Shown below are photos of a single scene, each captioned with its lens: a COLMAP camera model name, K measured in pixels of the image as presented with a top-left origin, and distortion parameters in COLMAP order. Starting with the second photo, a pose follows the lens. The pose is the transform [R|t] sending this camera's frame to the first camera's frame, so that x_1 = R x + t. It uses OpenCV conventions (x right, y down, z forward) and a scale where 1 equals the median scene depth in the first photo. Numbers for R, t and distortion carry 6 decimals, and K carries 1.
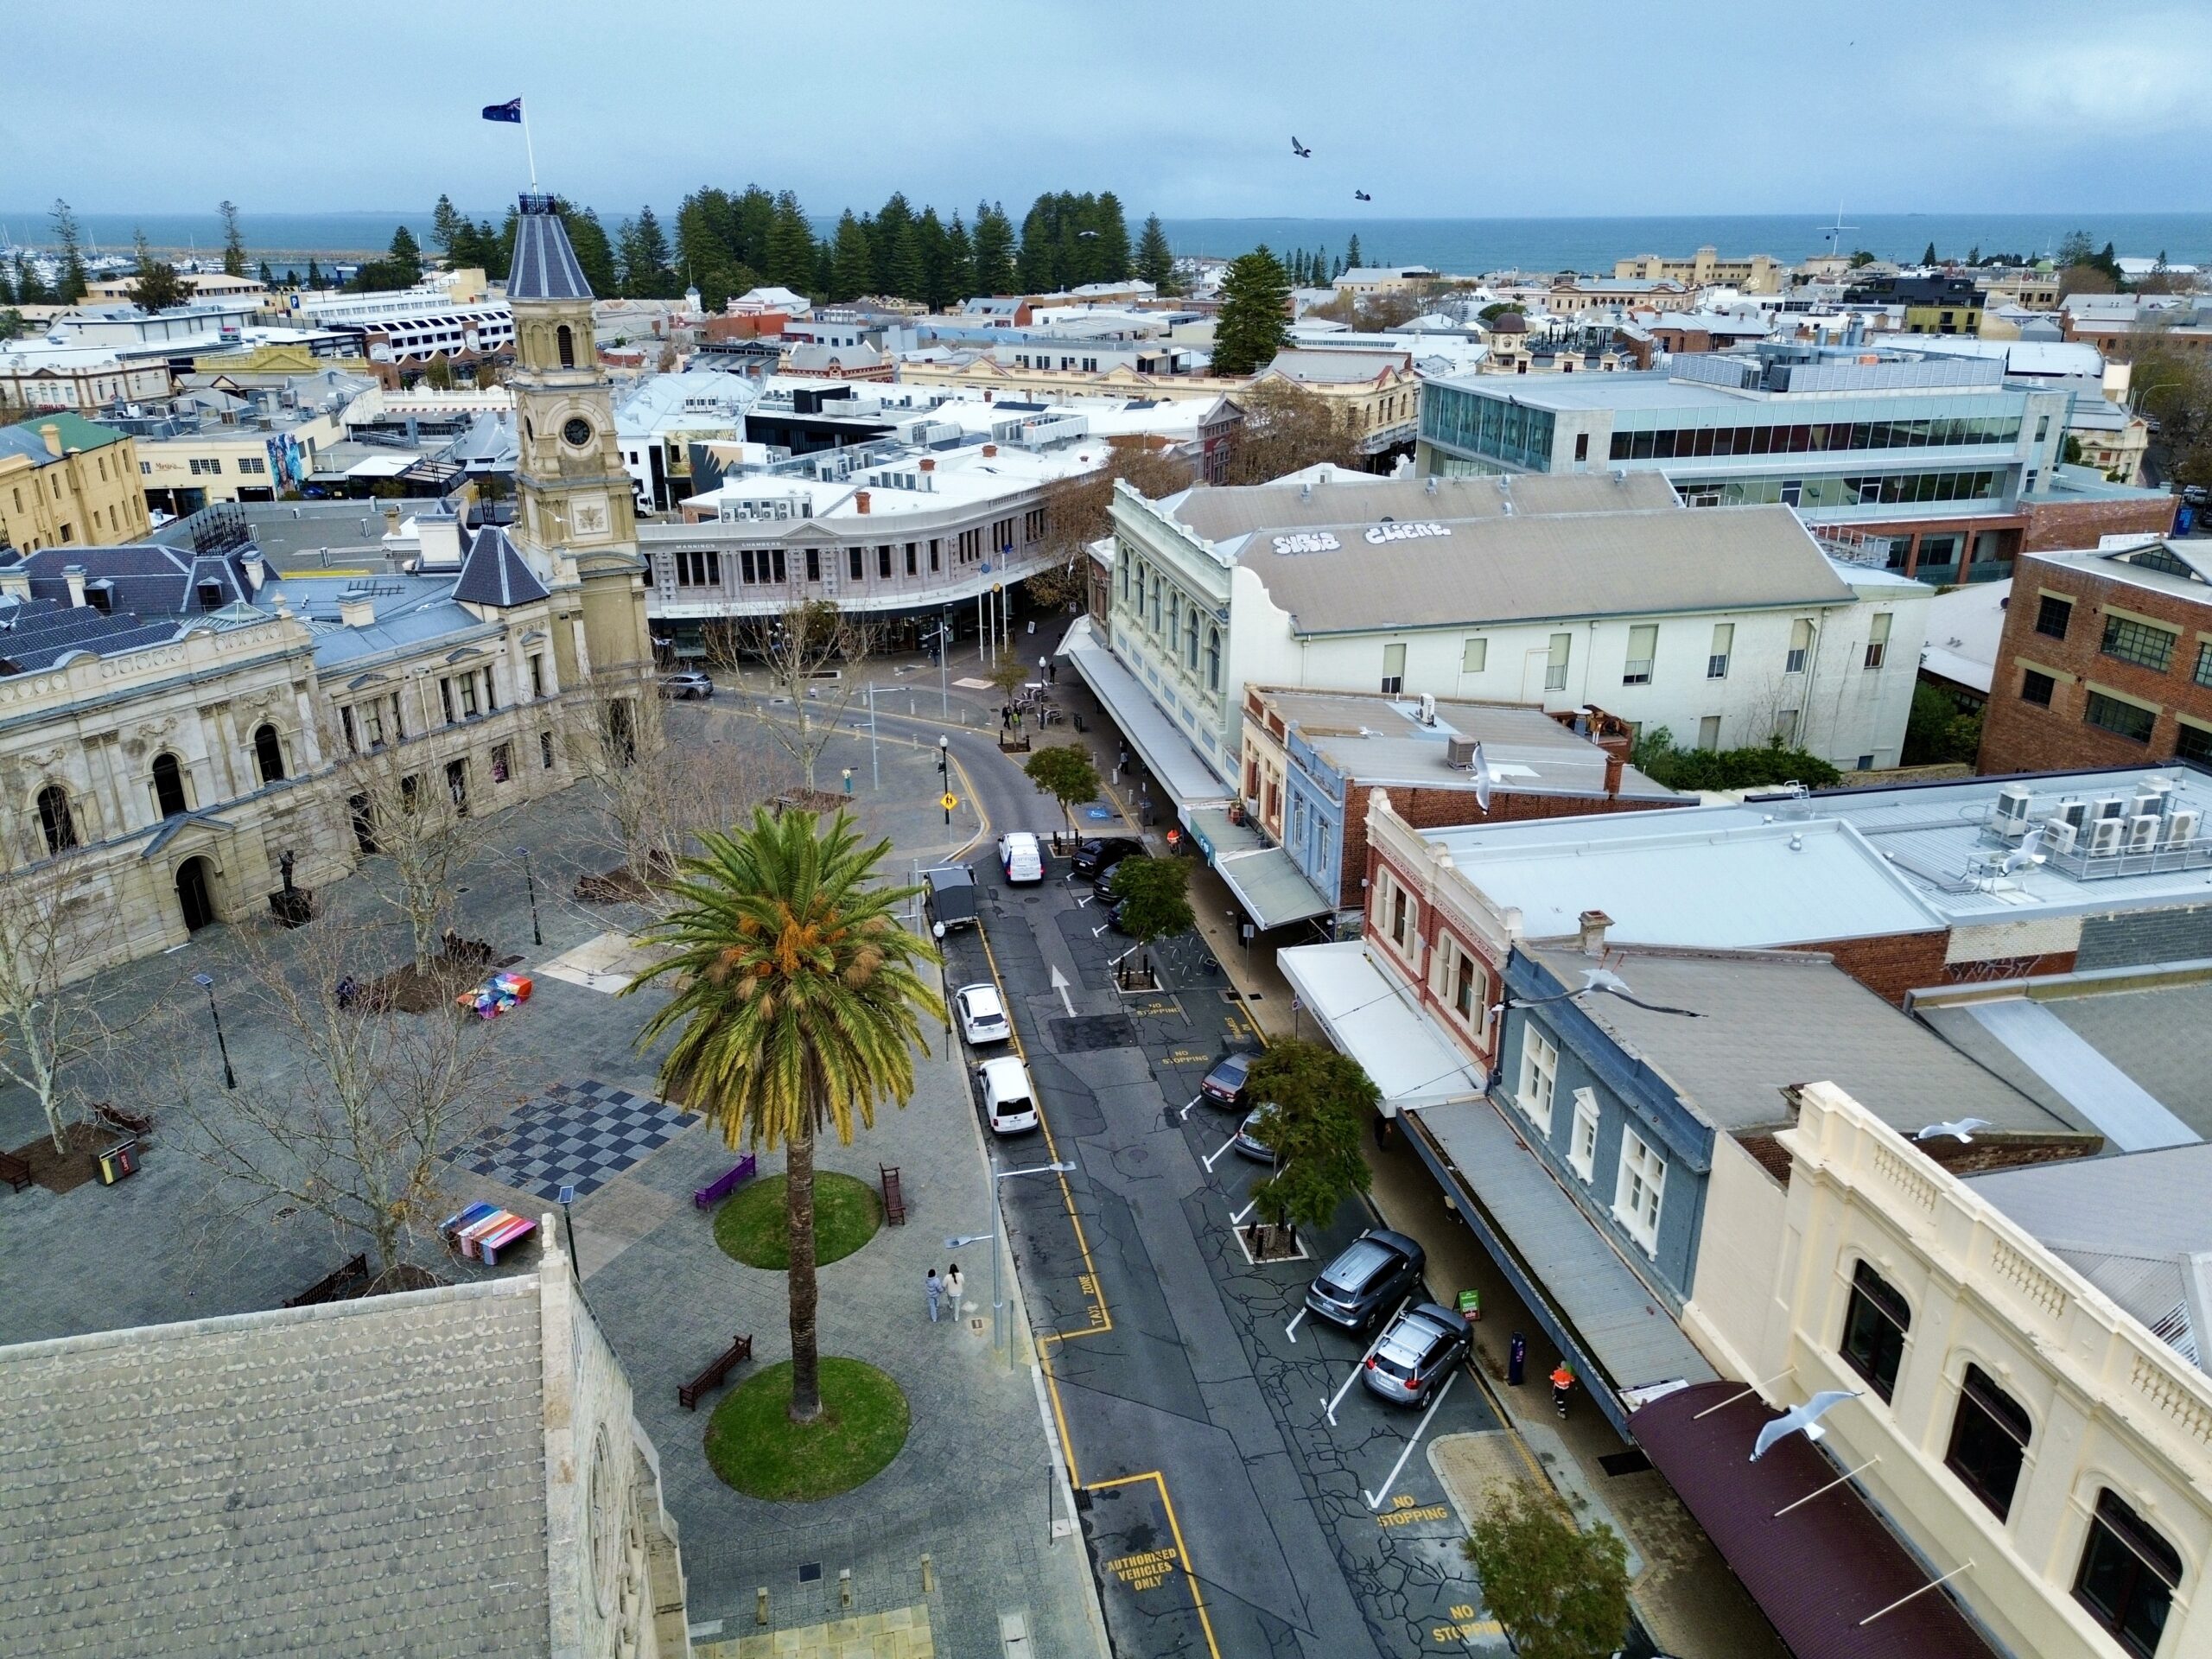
lens RADIAL K [[1556.4, 0, 1110.1], [0, 1556.4, 826.0], [0, 0, 1]] dist [0.055086, -0.039820]
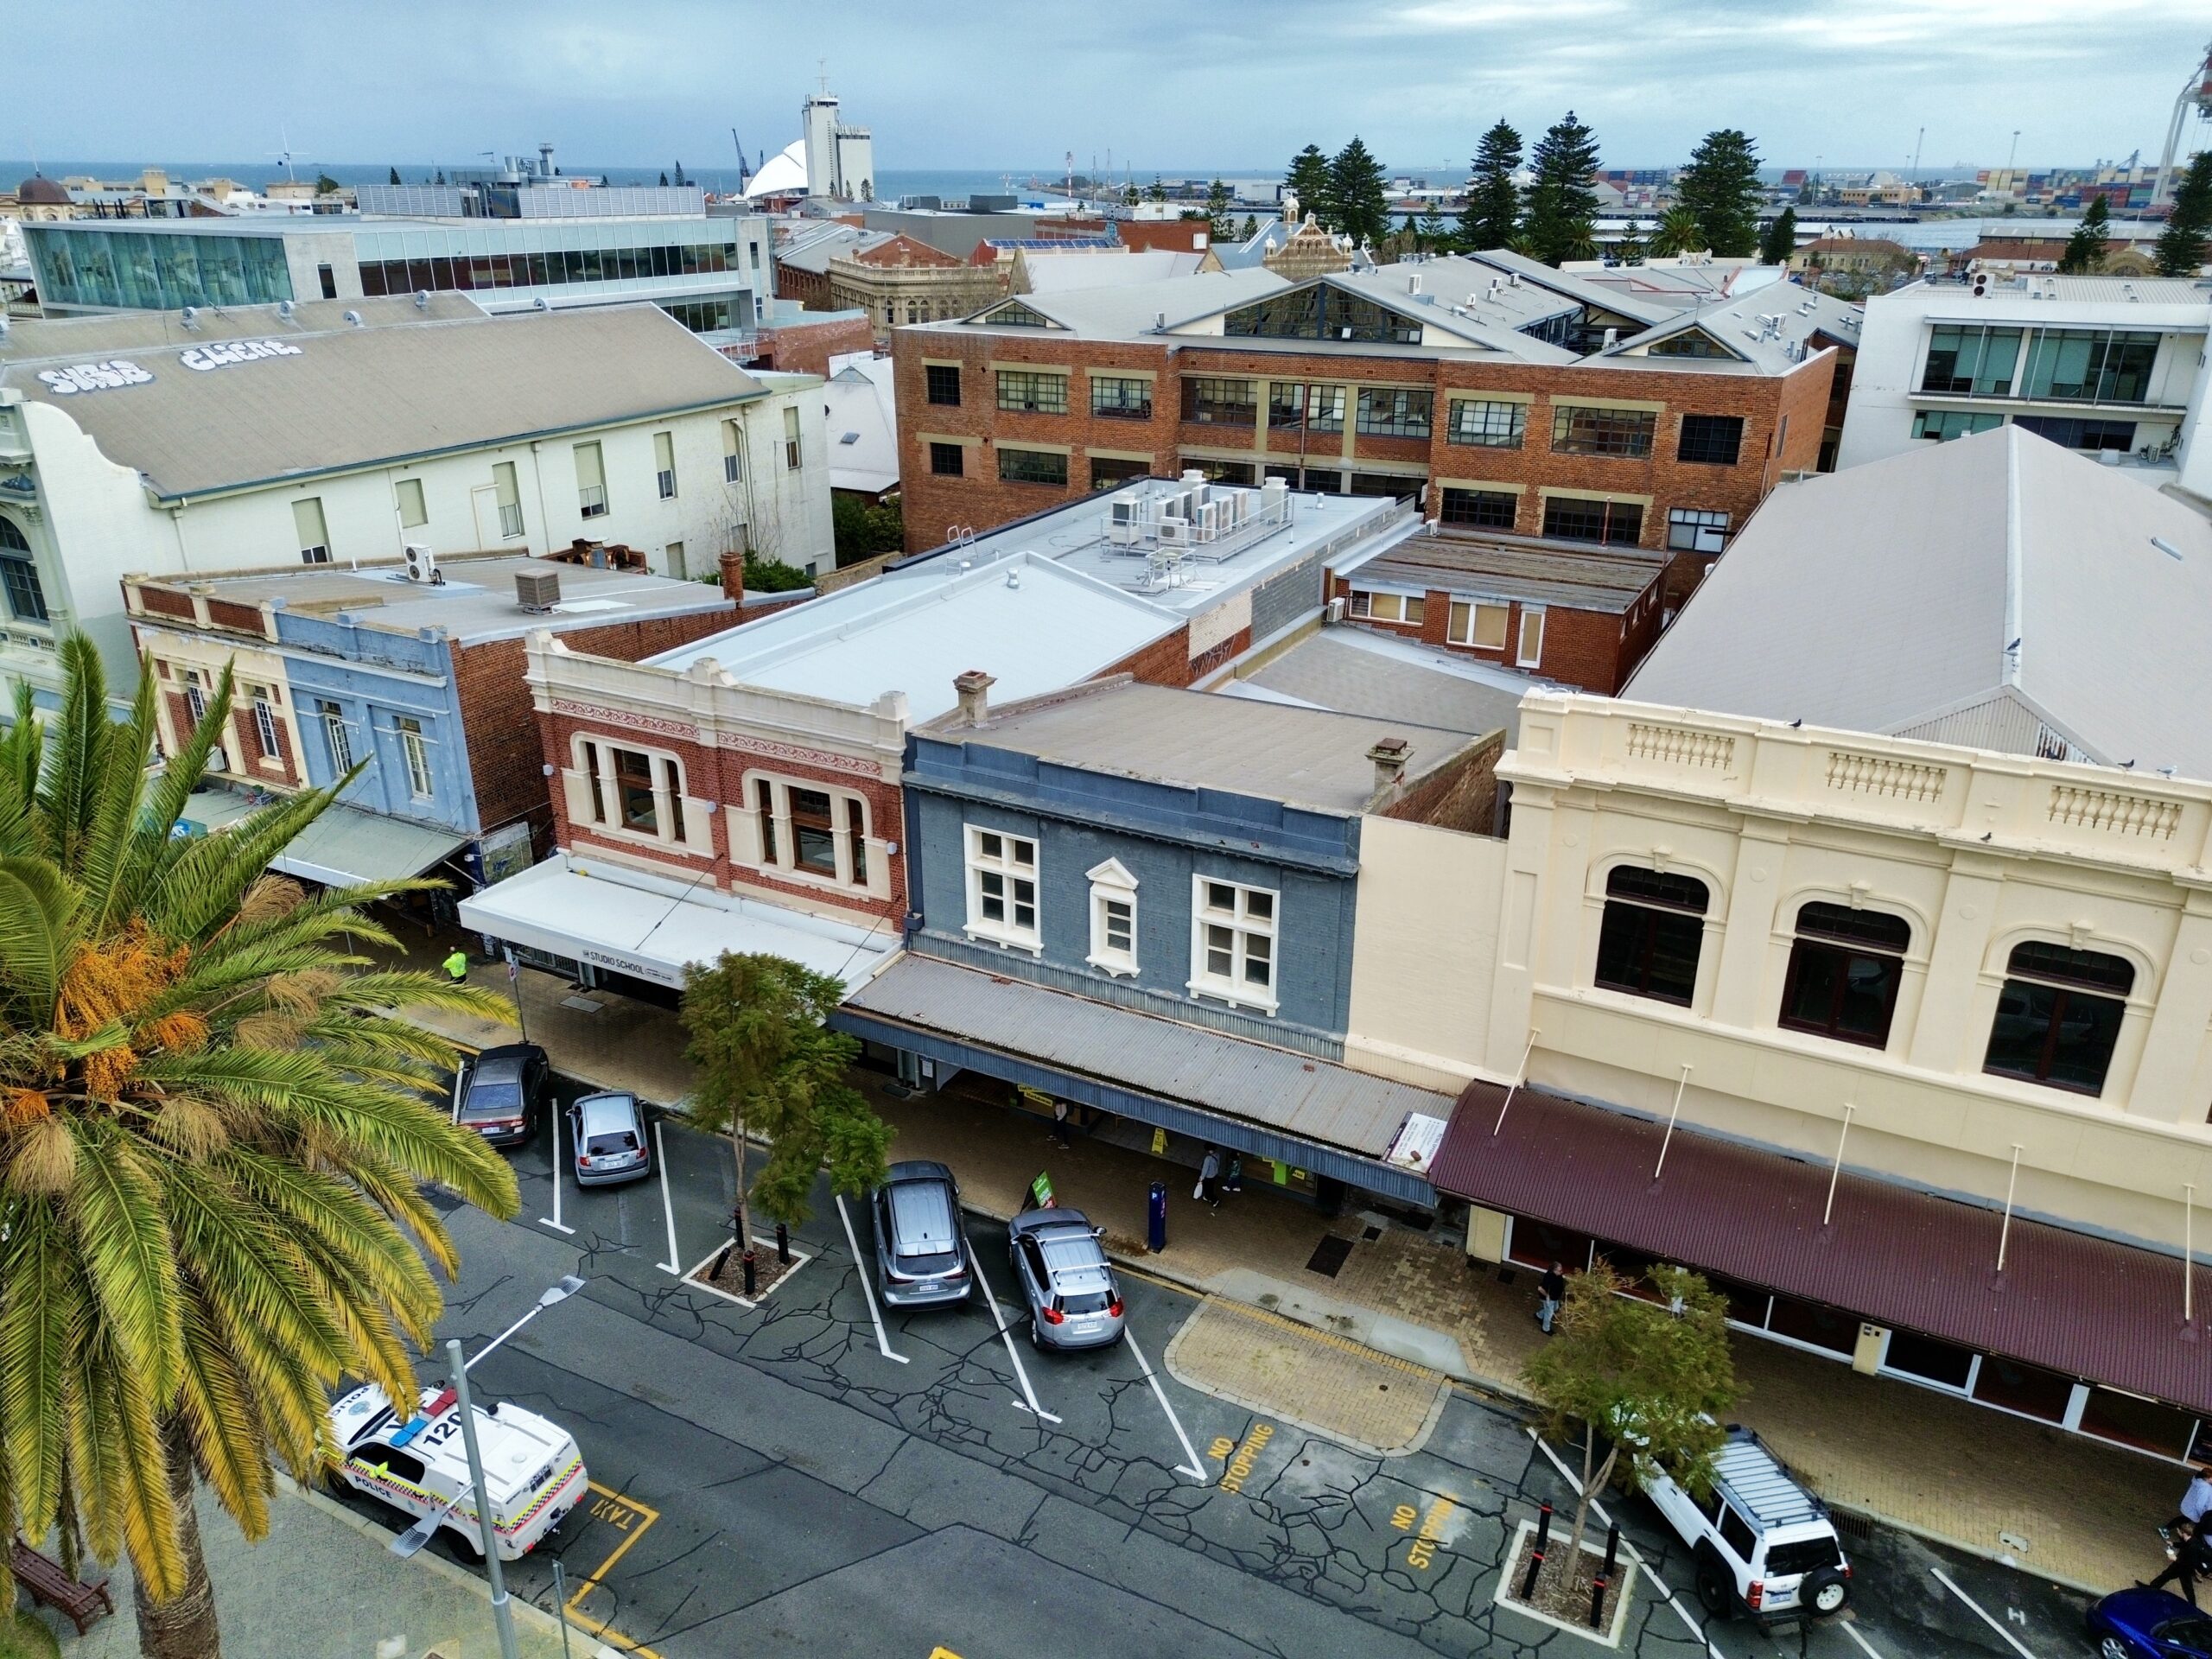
lens RADIAL K [[1556.4, 0, 1110.1], [0, 1556.4, 831.7], [0, 0, 1]] dist [0.055086, -0.039820]
pose [[0.640075, -0.296986, 0.708592, -0.166955], [0.275688, 0.949632, 0.148981, 0.025483], [-0.717147, 0.099991, 0.689712, 0.316687]]
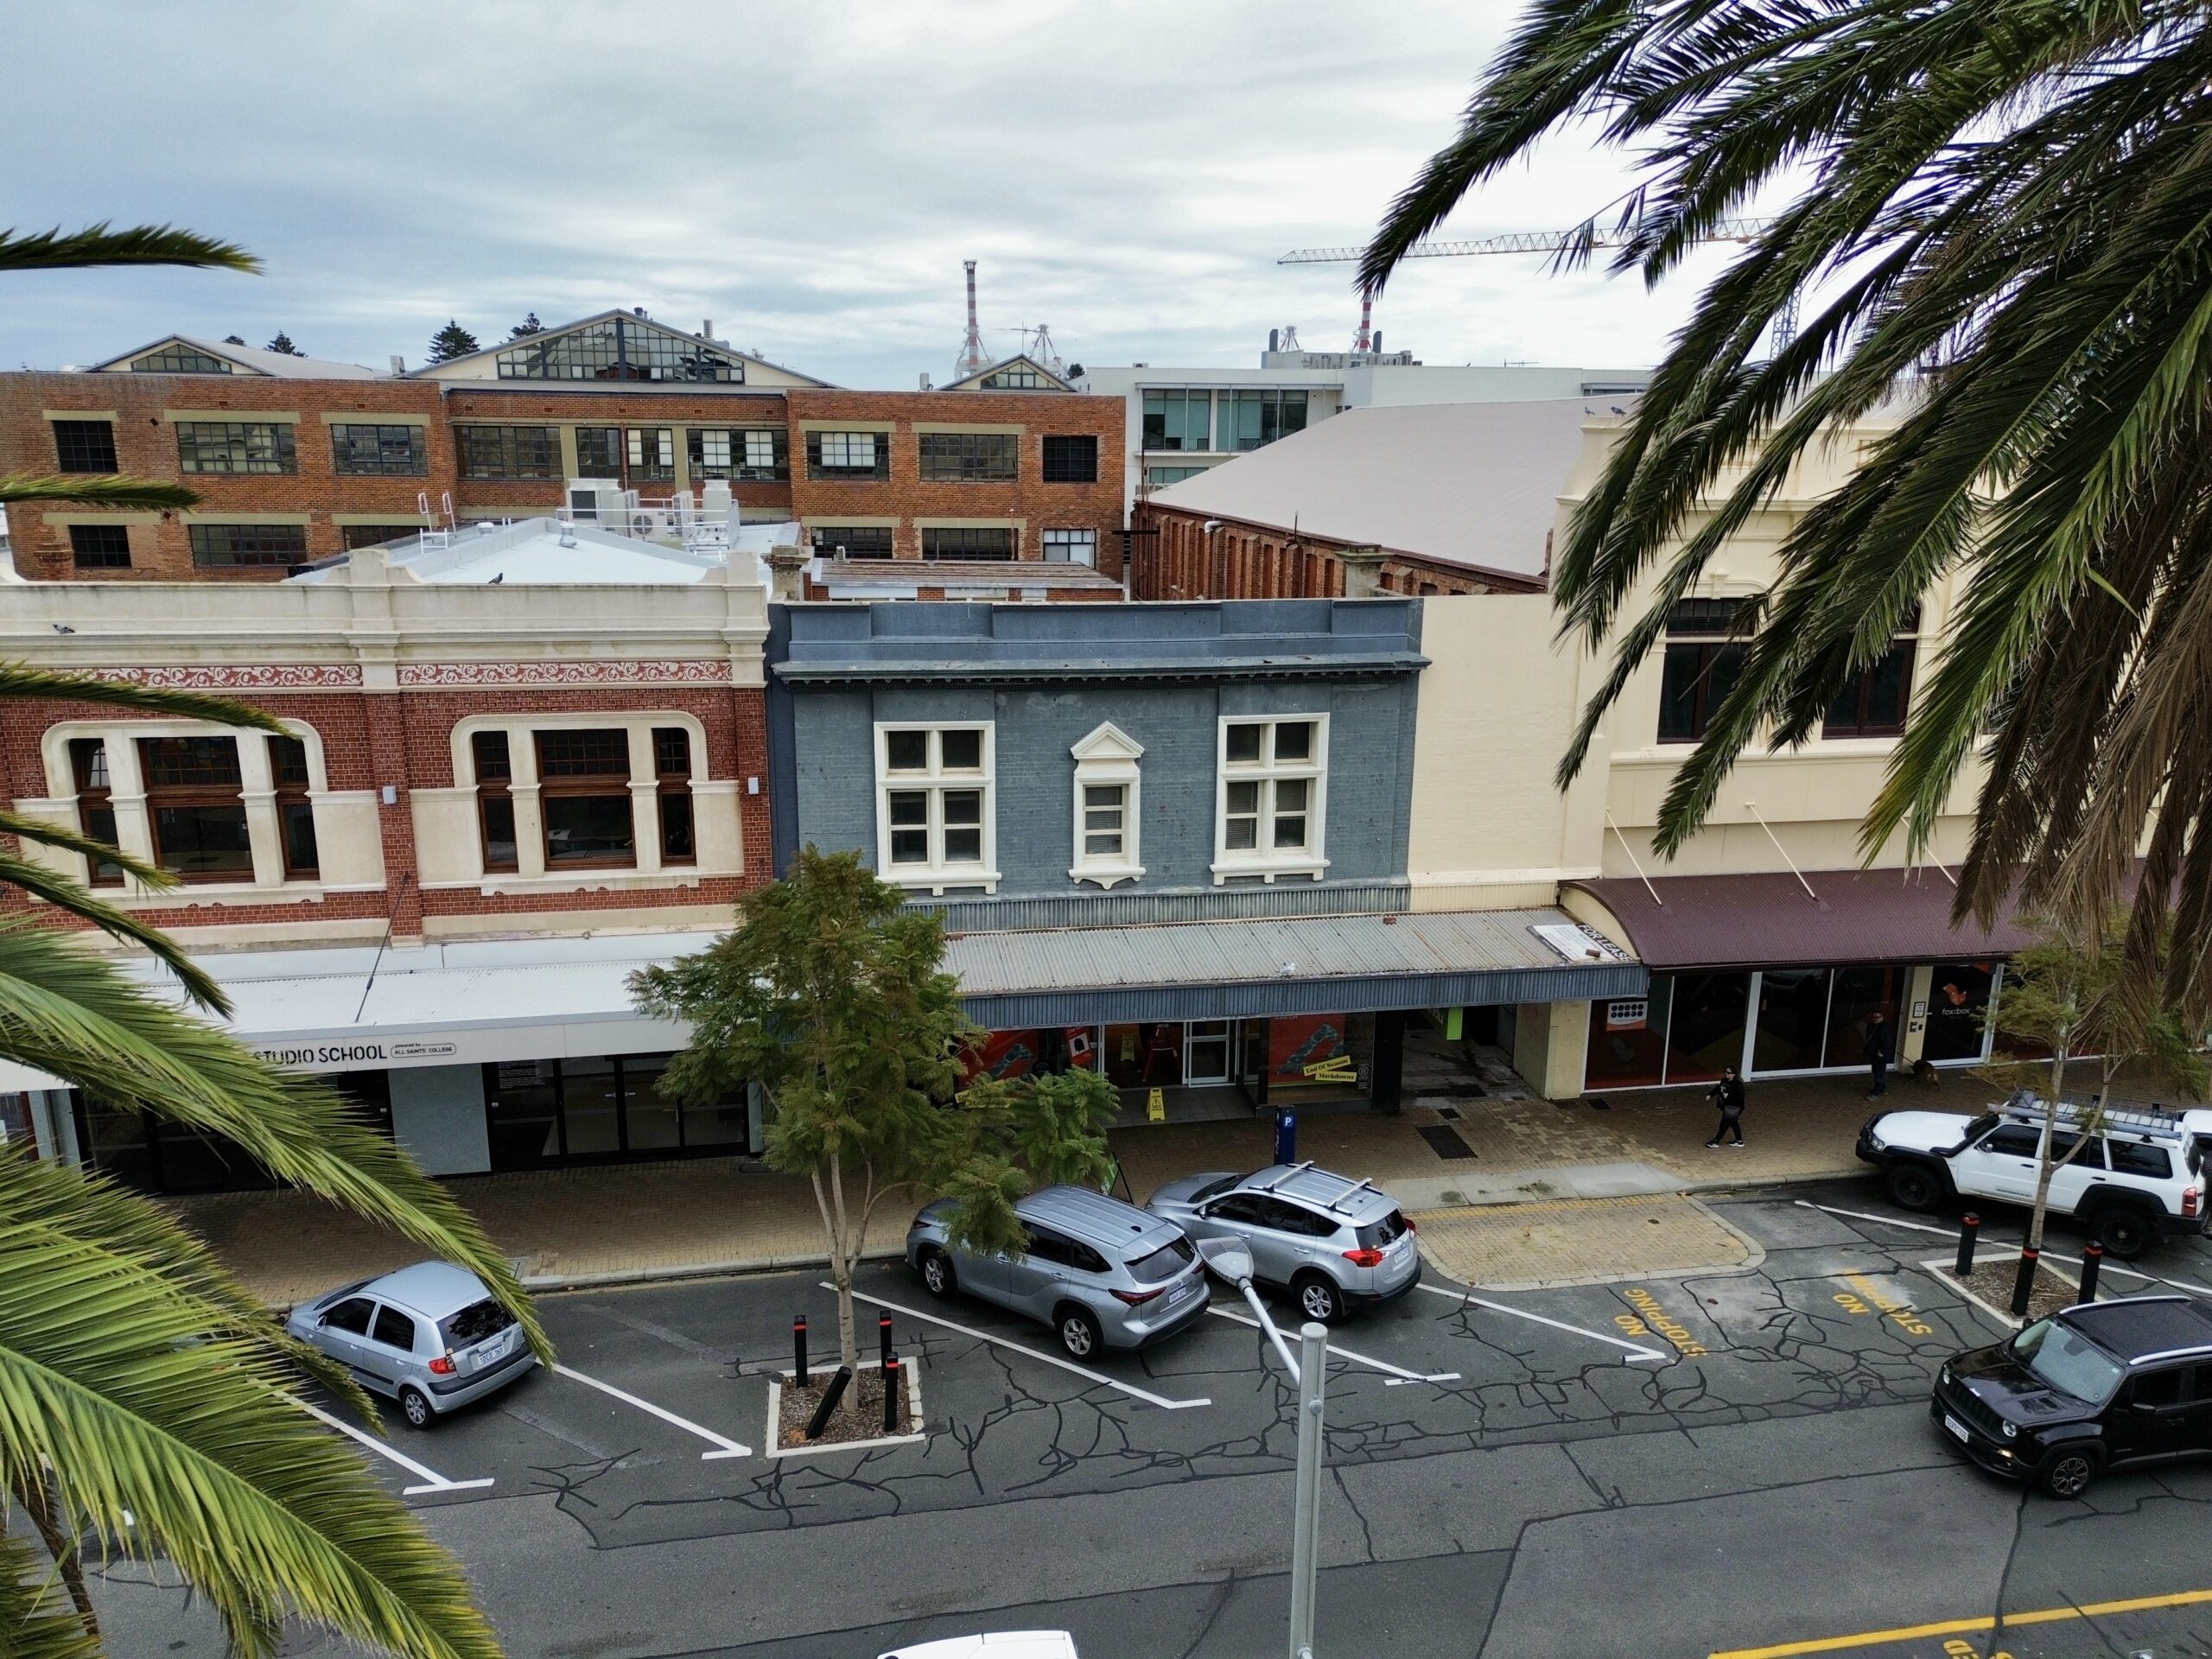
lens RADIAL K [[1556.4, 0, 1111.9], [0, 1556.4, 844.2], [0, 0, 1]] dist [0.055086, -0.039820]
pose [[0.030063, -0.251346, 0.967430, -0.195547], [0.354085, 0.907782, 0.224846, 0.051693], [-0.934730, 0.335793, 0.116289, 0.648175]]
